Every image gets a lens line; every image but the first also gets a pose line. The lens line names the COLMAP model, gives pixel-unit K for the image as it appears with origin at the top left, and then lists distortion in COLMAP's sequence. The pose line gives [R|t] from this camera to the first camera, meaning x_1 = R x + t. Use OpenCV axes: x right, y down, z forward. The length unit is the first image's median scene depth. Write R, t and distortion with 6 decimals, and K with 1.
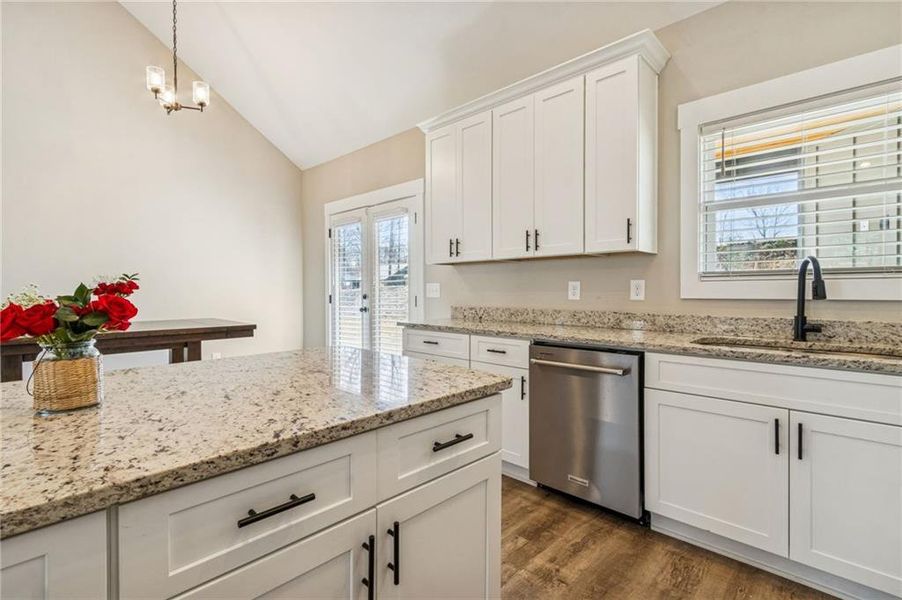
lens RADIAL K [[417.8, 0, 441.1], [0, 417.8, 294.7], [0, 0, 1]] dist [0.006710, -0.002499]
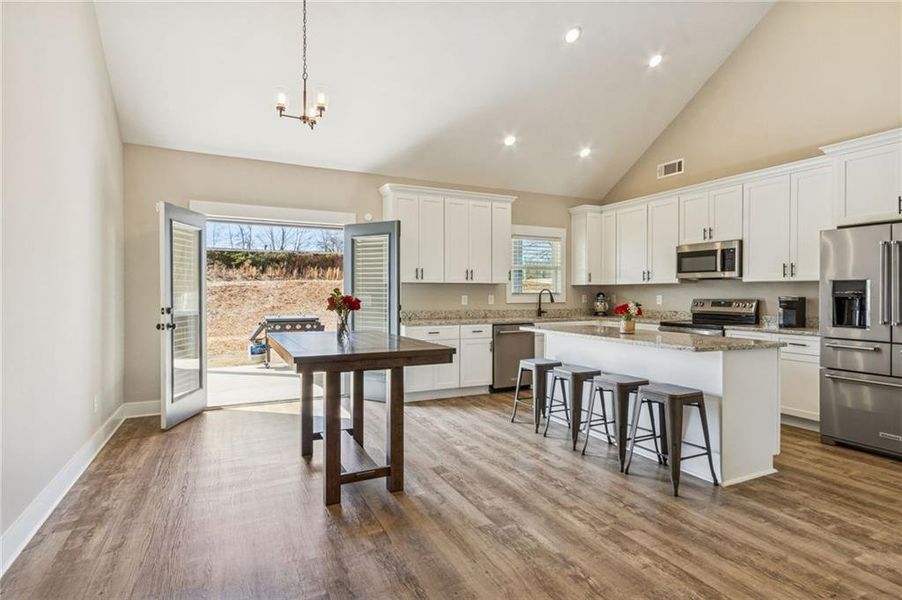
lens RADIAL K [[456.6, 0, 441.7], [0, 456.6, 295.4], [0, 0, 1]] dist [0.008241, -0.003625]
pose [[0.349834, -0.000997, 0.936811, -1.902354], [0.010255, 0.999944, -0.002765, -0.030149], [-0.936755, 0.010574, 0.349825, 0.391254]]
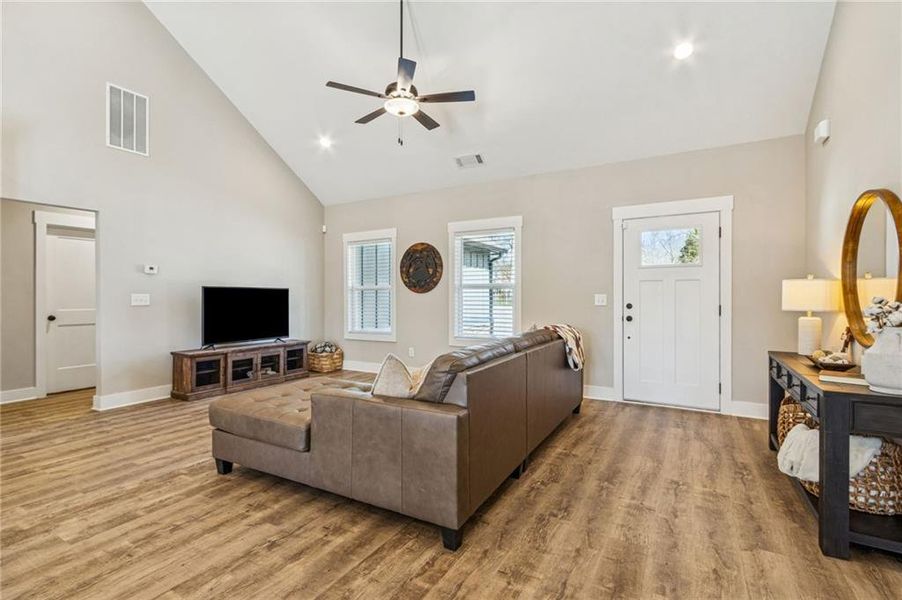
lens RADIAL K [[417.8, 0, 450.2], [0, 417.8, 297.1], [0, 0, 1]] dist [0.006710, -0.002499]
pose [[-0.969463, 0.004654, -0.245195, -1.381715], [0.000455, 0.999852, 0.017178, -0.020339], [0.245239, 0.016541, -0.969322, 0.916173]]
